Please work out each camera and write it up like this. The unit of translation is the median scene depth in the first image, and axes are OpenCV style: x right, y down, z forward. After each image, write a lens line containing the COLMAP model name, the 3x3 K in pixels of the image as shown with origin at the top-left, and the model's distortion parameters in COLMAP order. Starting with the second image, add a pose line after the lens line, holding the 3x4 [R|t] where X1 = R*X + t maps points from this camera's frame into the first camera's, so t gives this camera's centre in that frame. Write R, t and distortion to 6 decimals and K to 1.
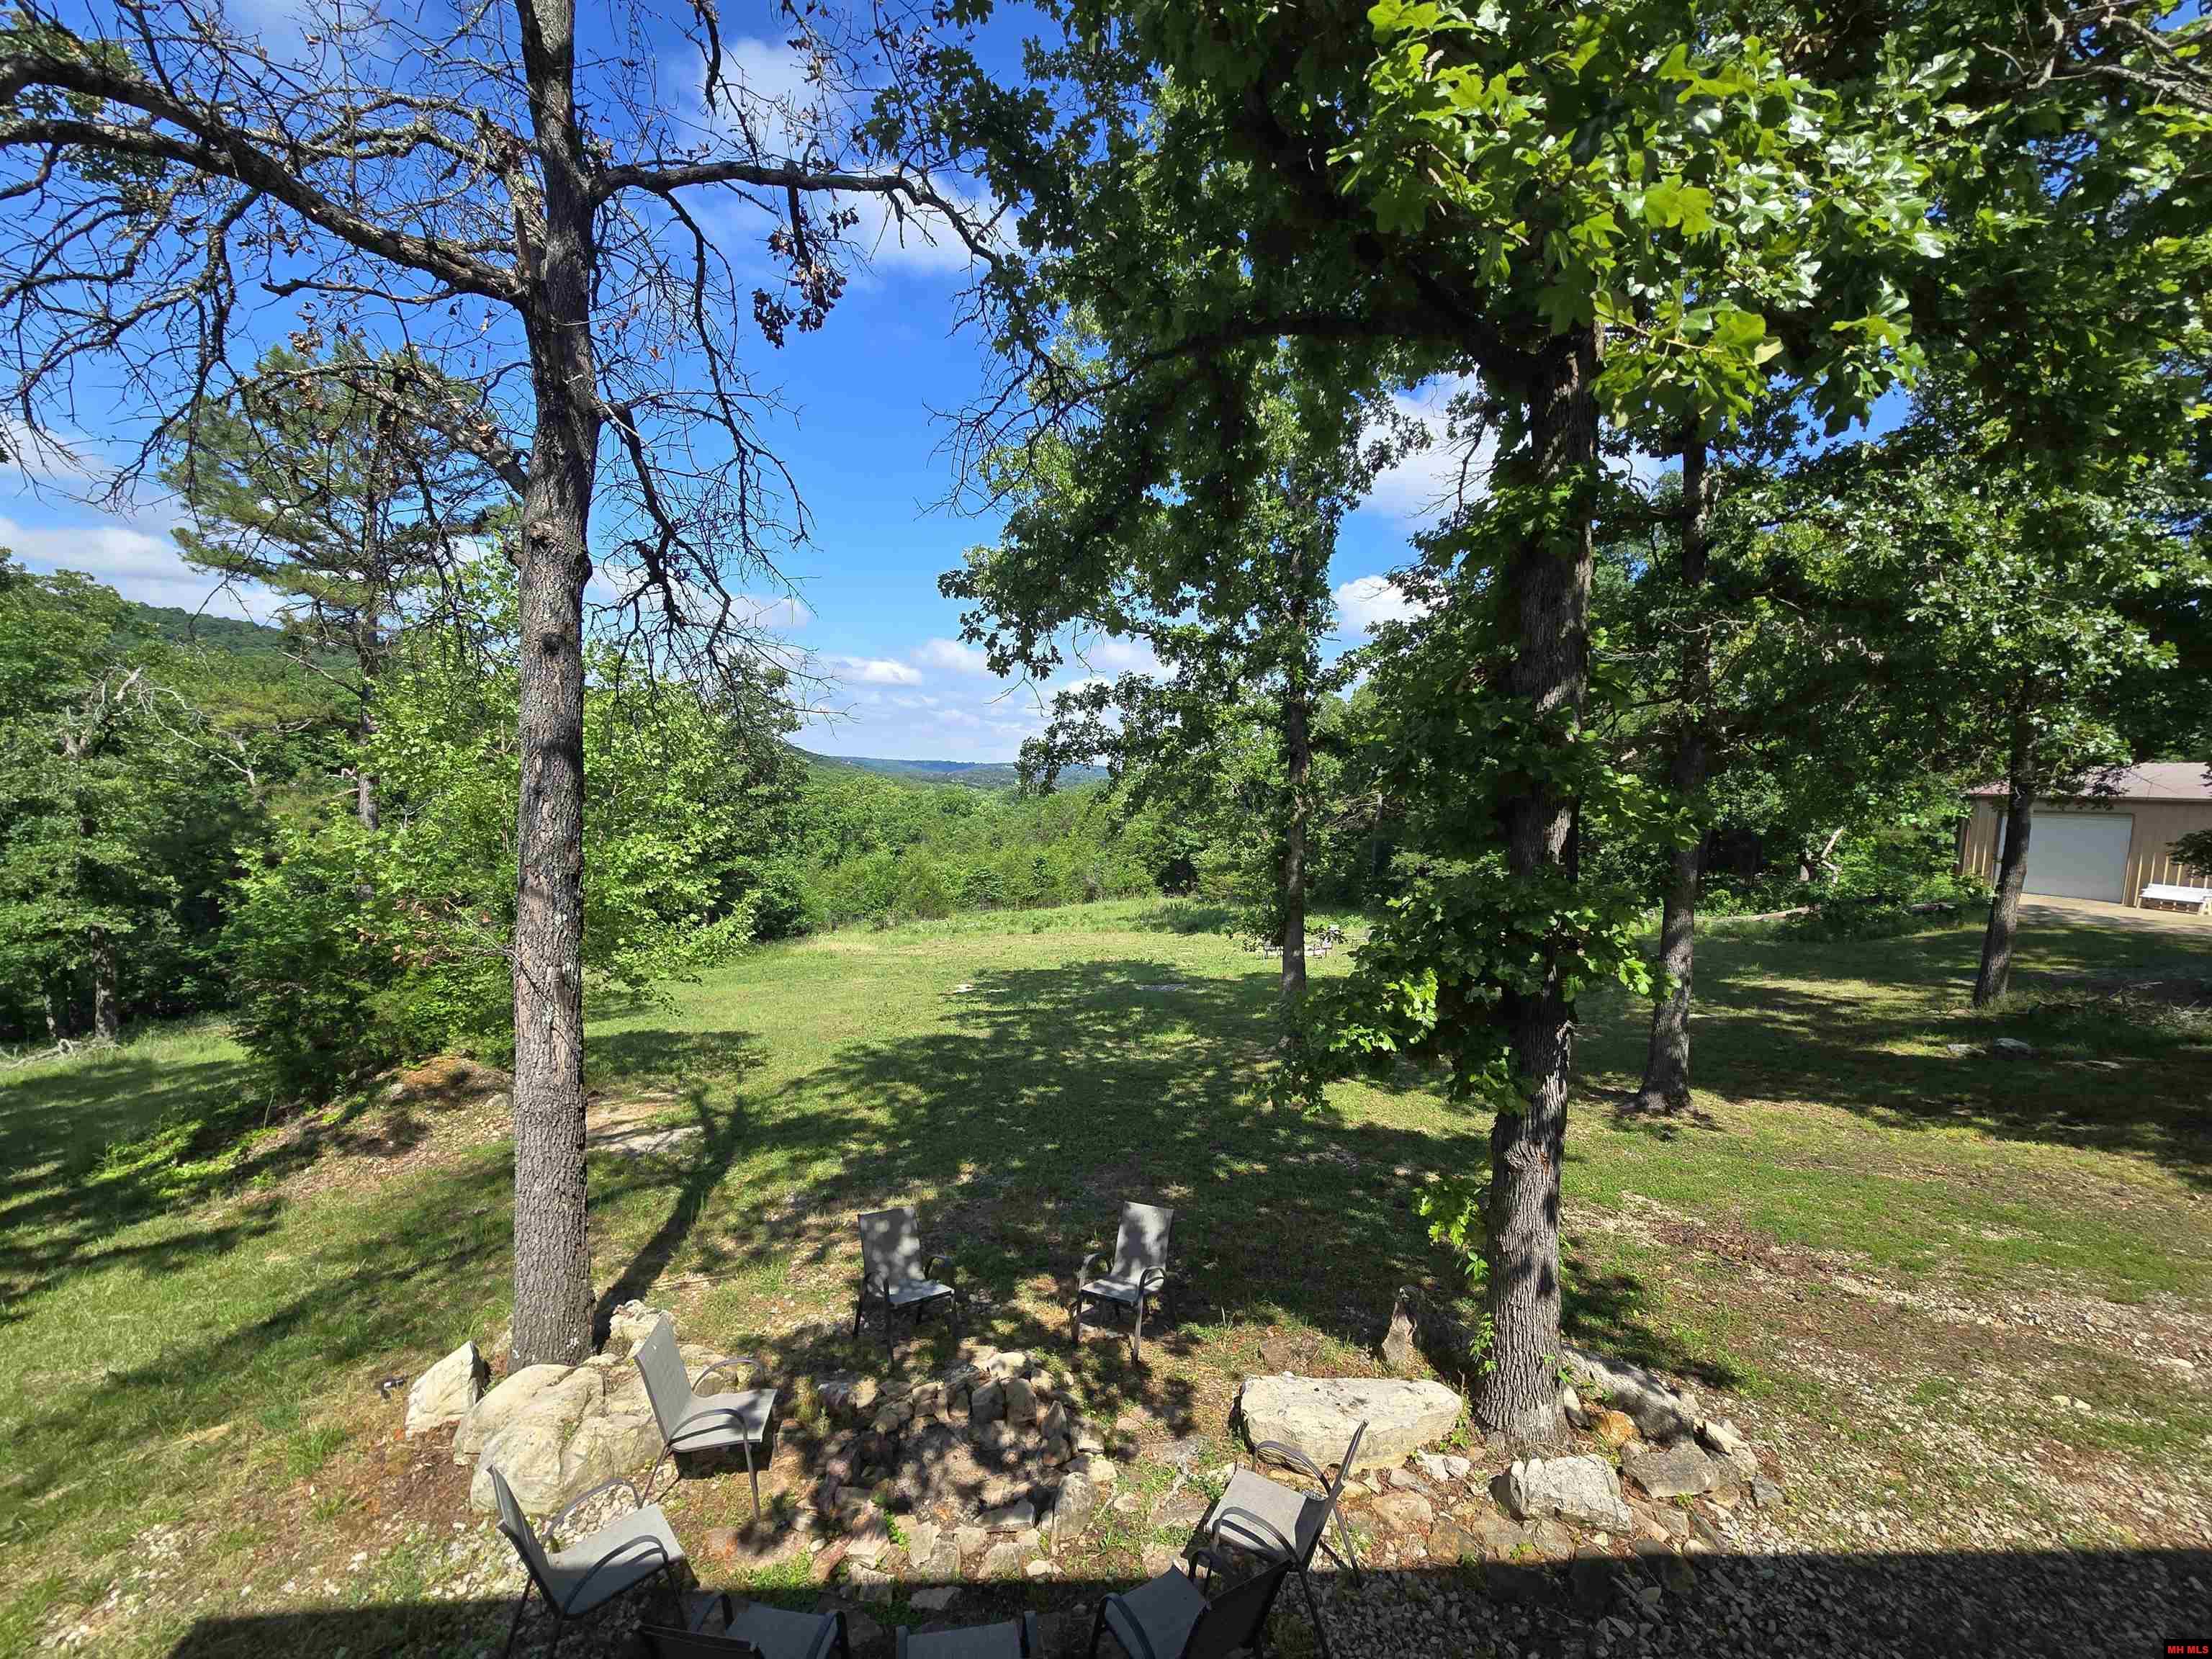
lens RADIAL K [[896.9, 0, 1113.8], [0, 896.9, 838.2], [0, 0, 1]] dist [-0.004117, -0.000594]
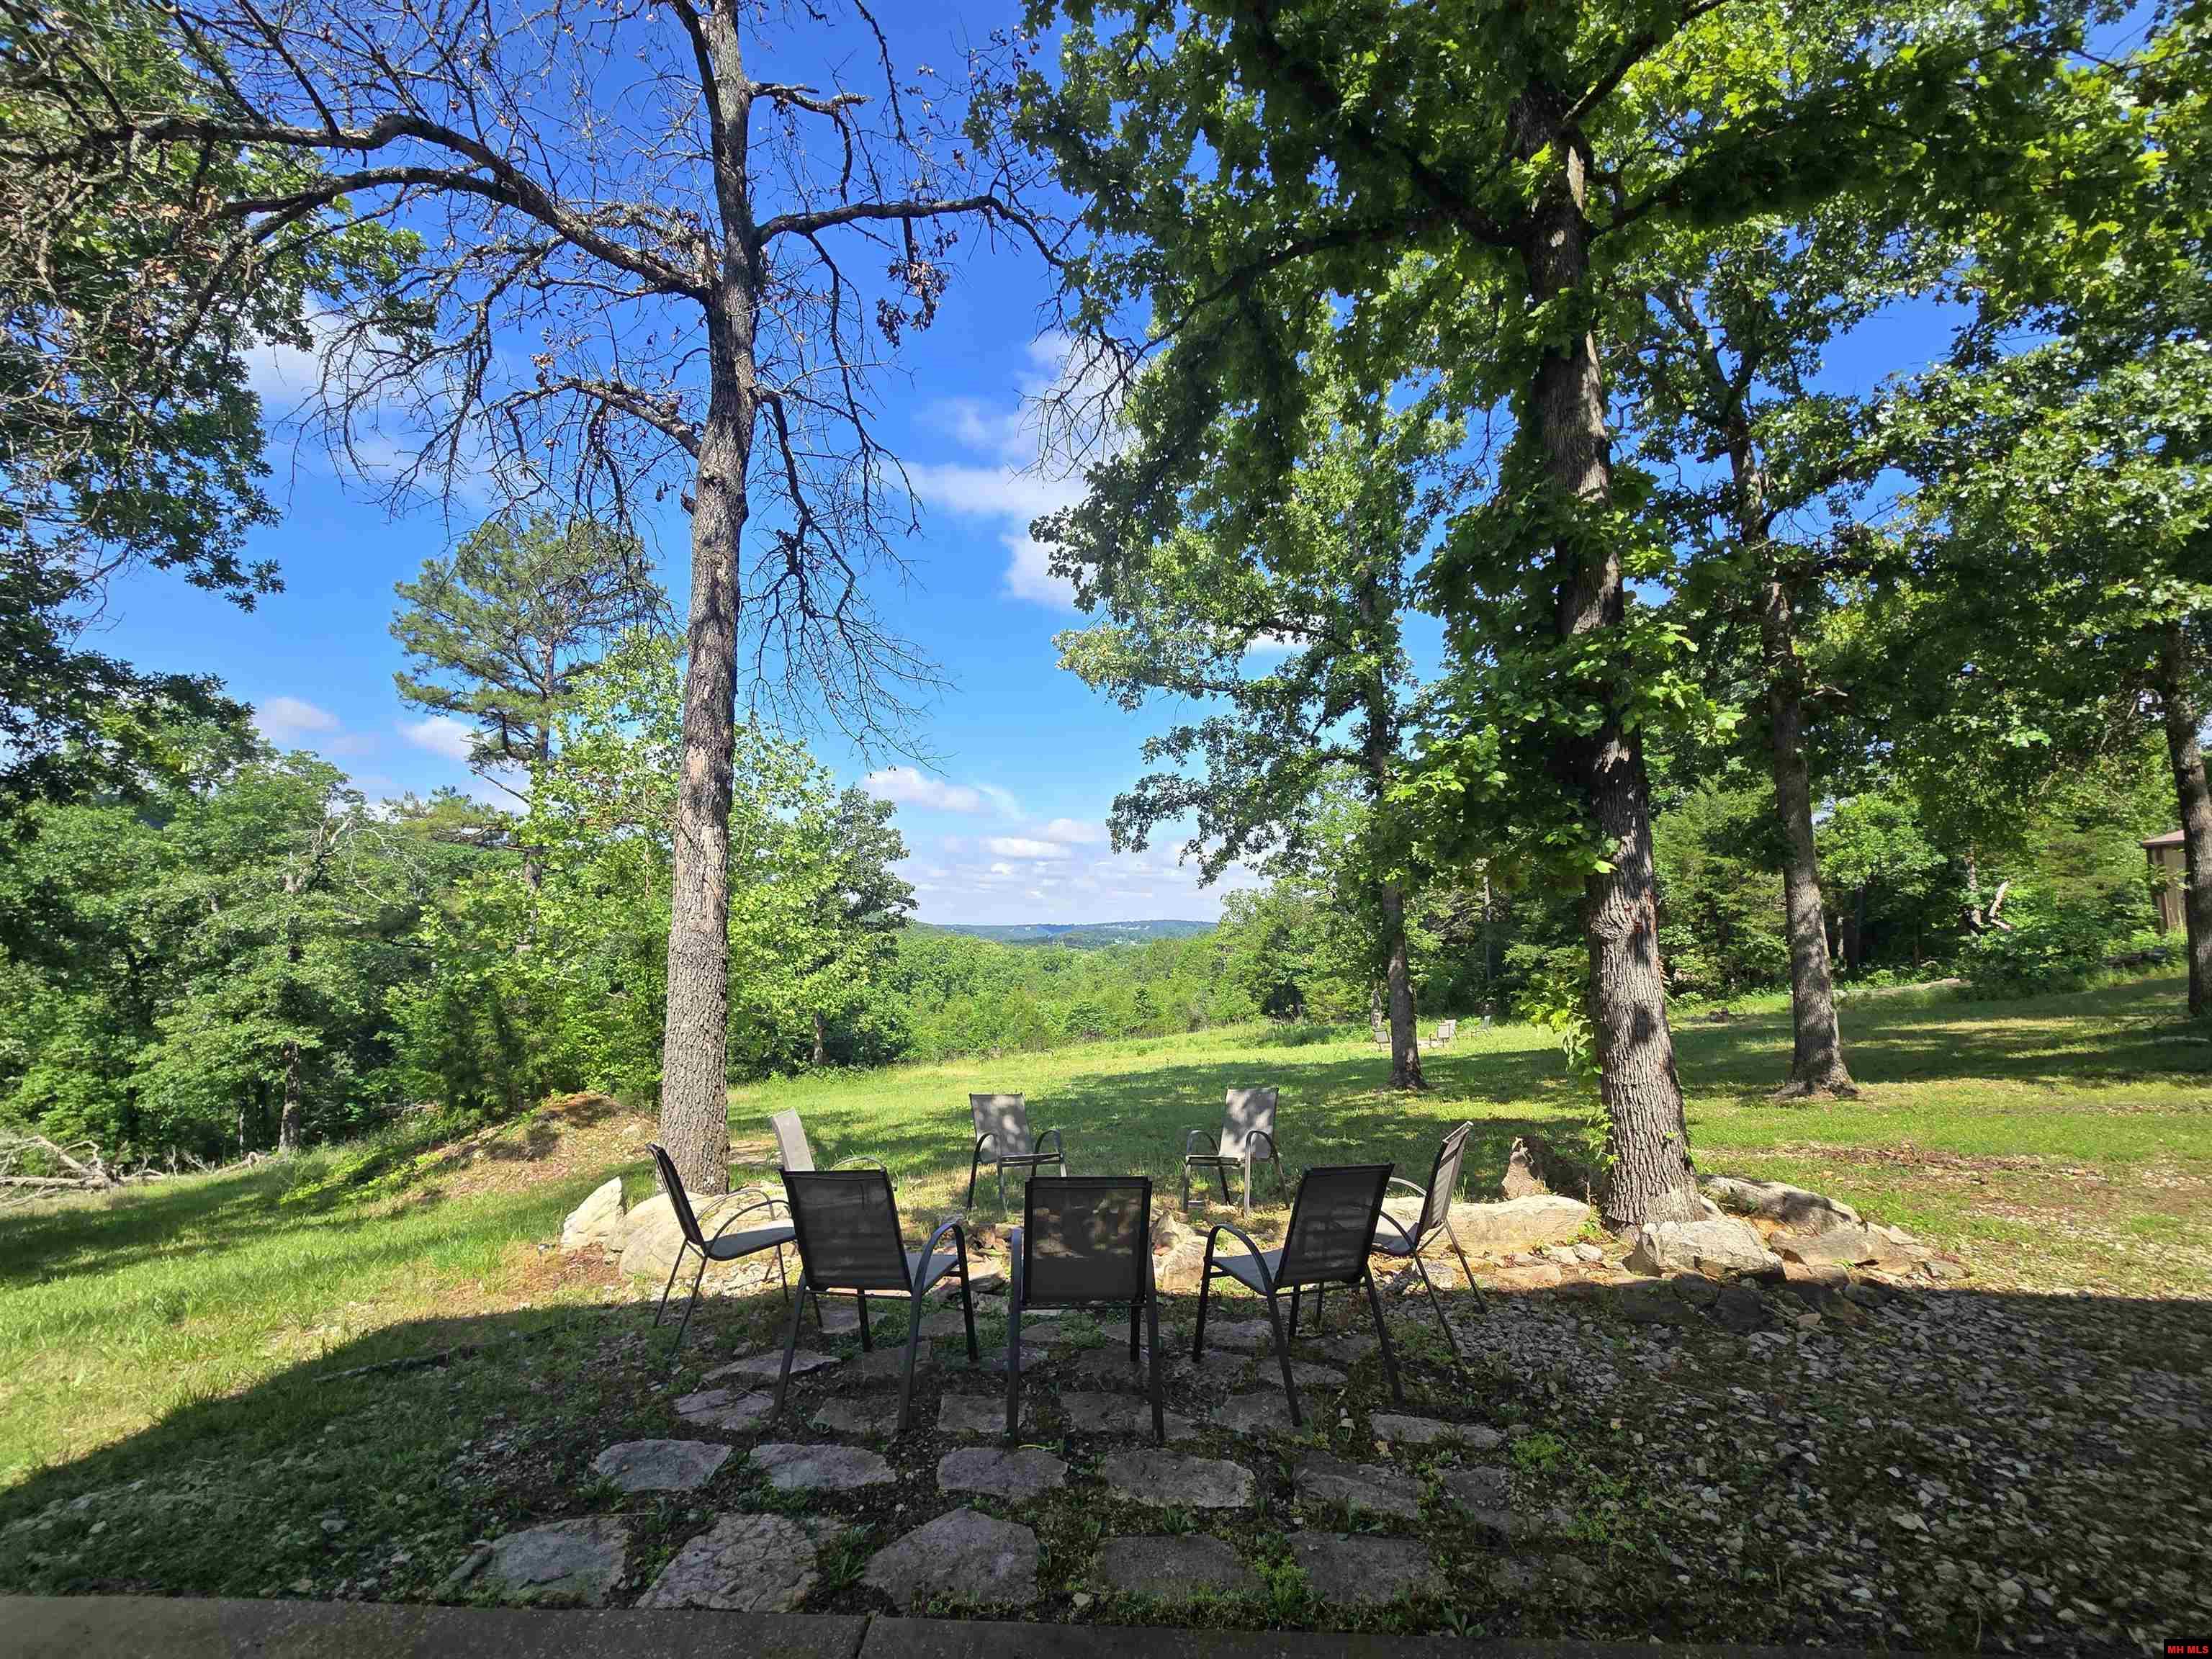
lens RADIAL K [[896.9, 0, 1114.0], [0, 896.9, 838.6], [0, 0, 1]] dist [-0.004117, -0.000594]
pose [[0.992727, -0.062050, -0.103167, 0.002818], [0.043245, 0.983543, -0.175424, 0.139265], [0.112354, 0.169686, 0.979073, -0.022122]]
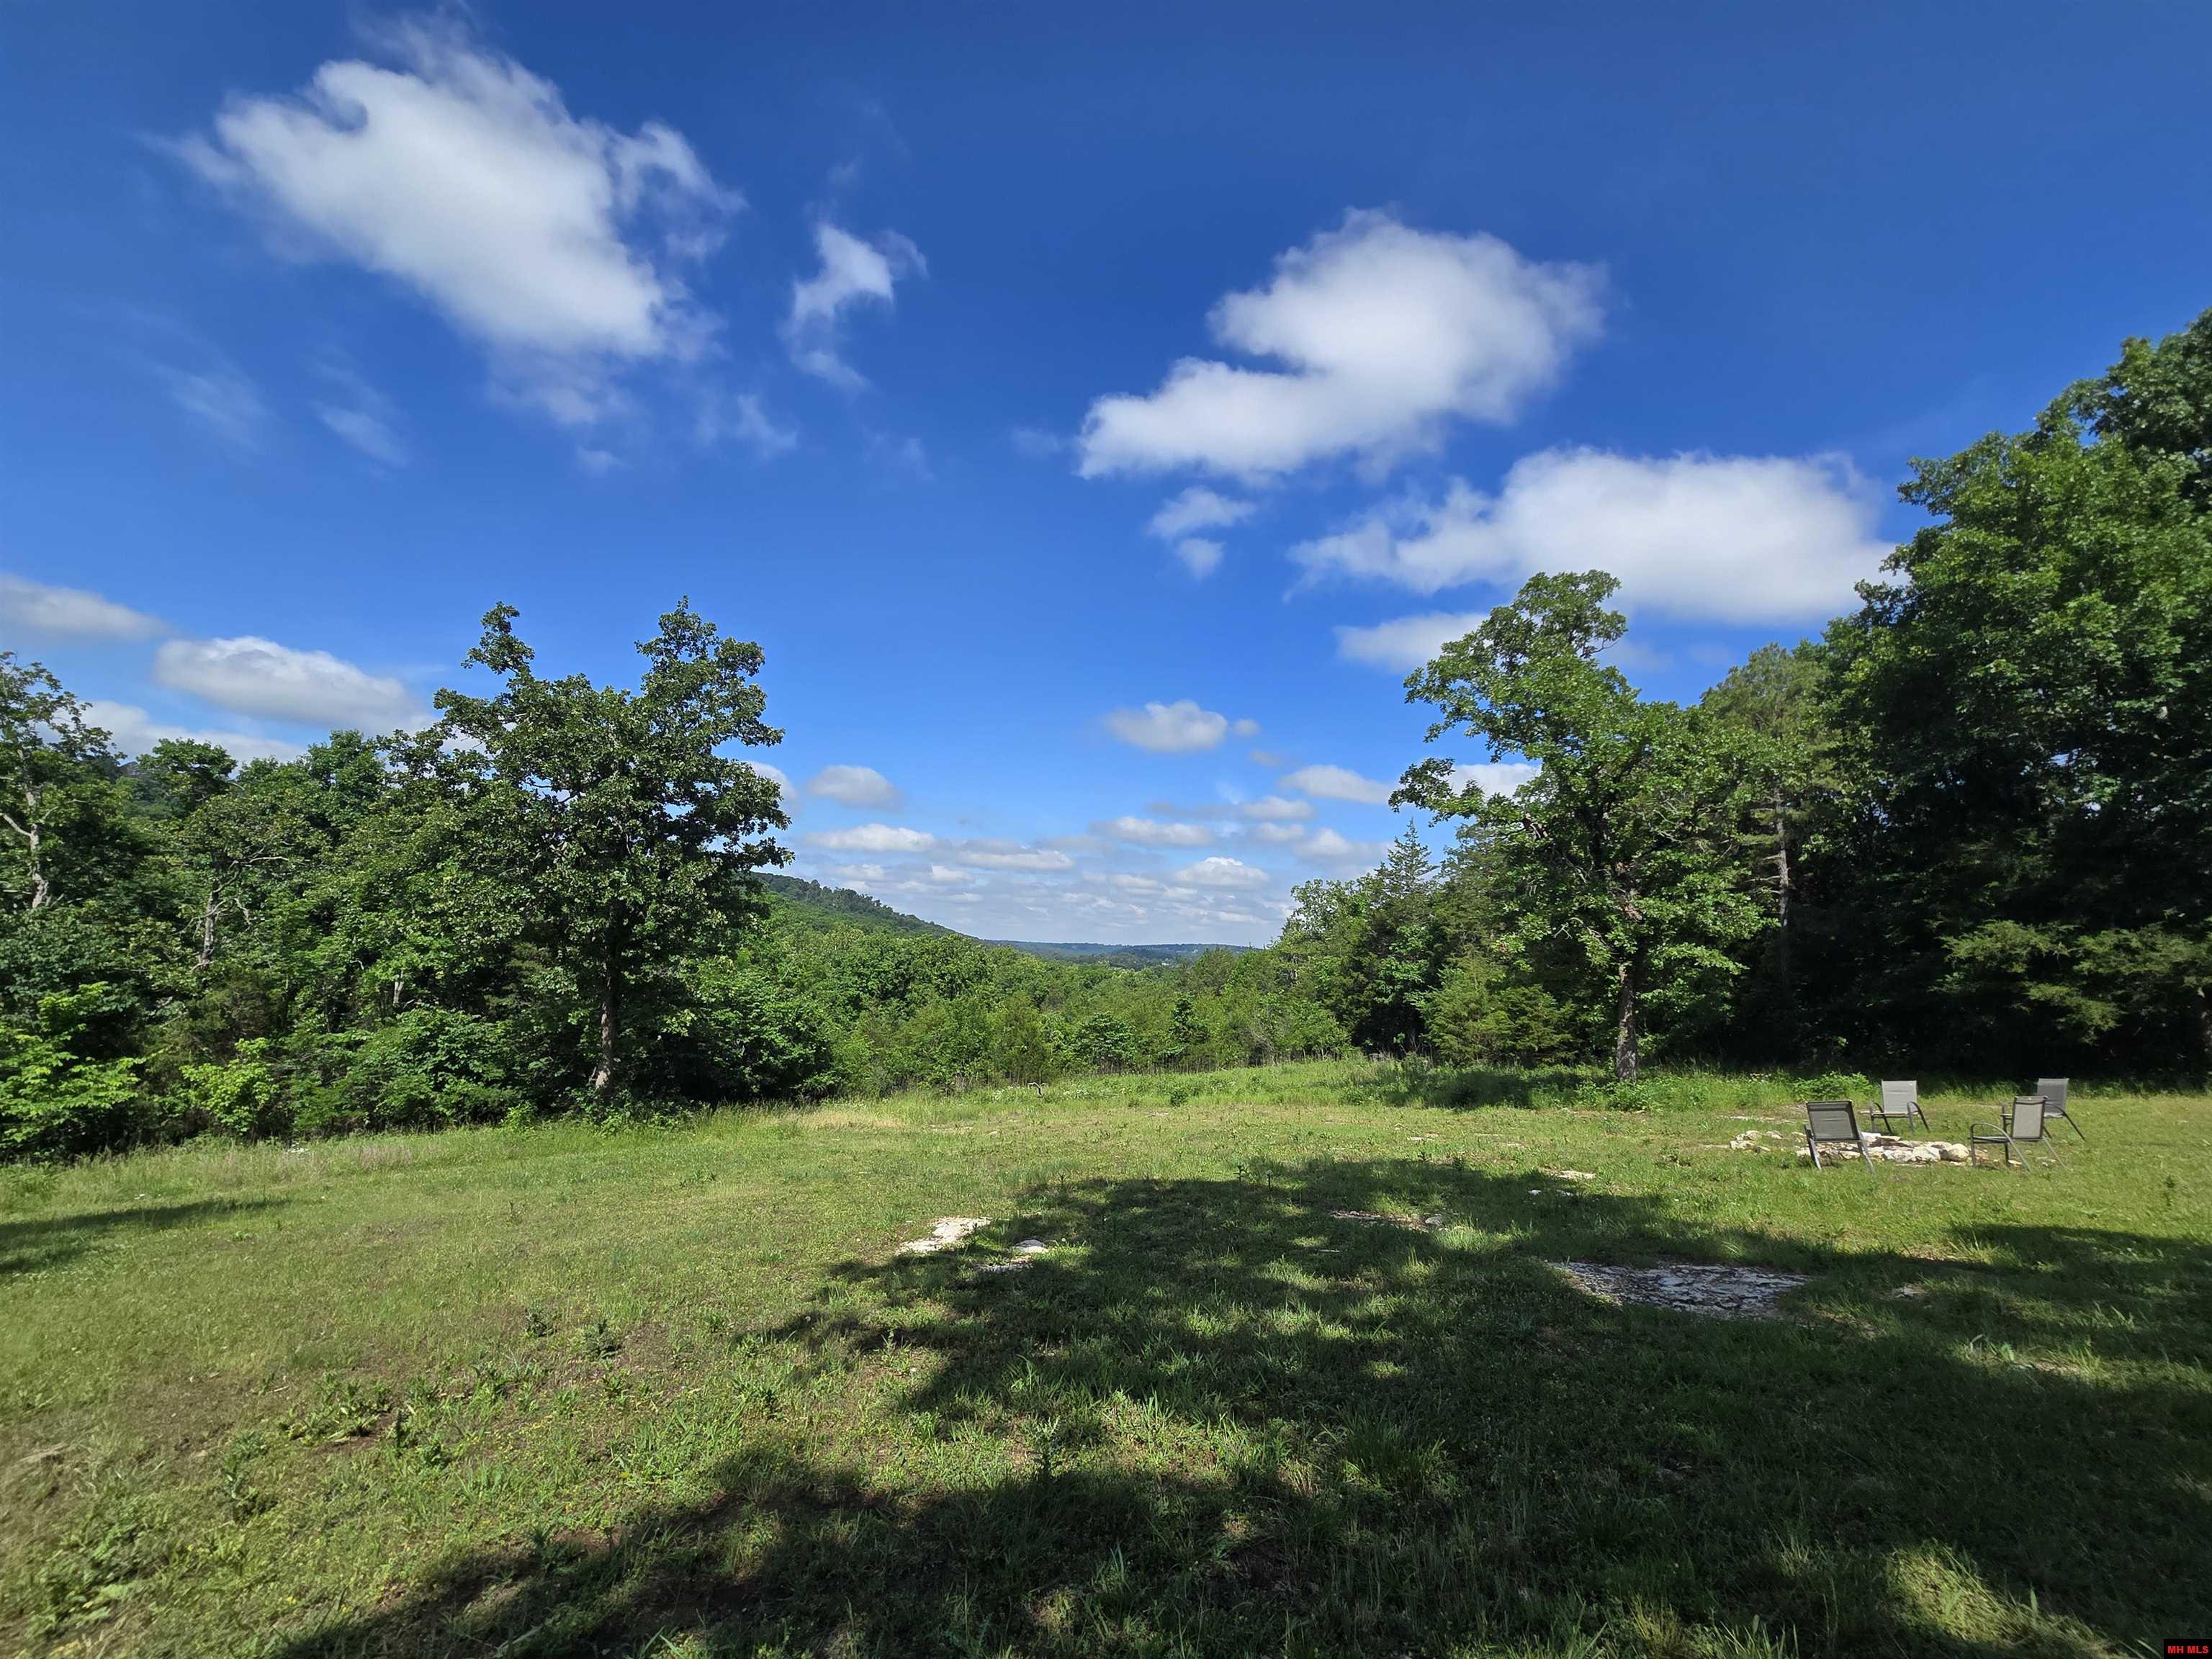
lens RADIAL K [[896.9, 0, 1096.9], [0, 896.9, 849.4], [0, 0, 1]] dist [-0.004117, -0.000594]
pose [[0.984009, -0.030828, -0.175431, -0.095569], [-0.002883, 0.982023, -0.188740, 0.169647], [0.178096, 0.186228, 0.966230, 1.260986]]
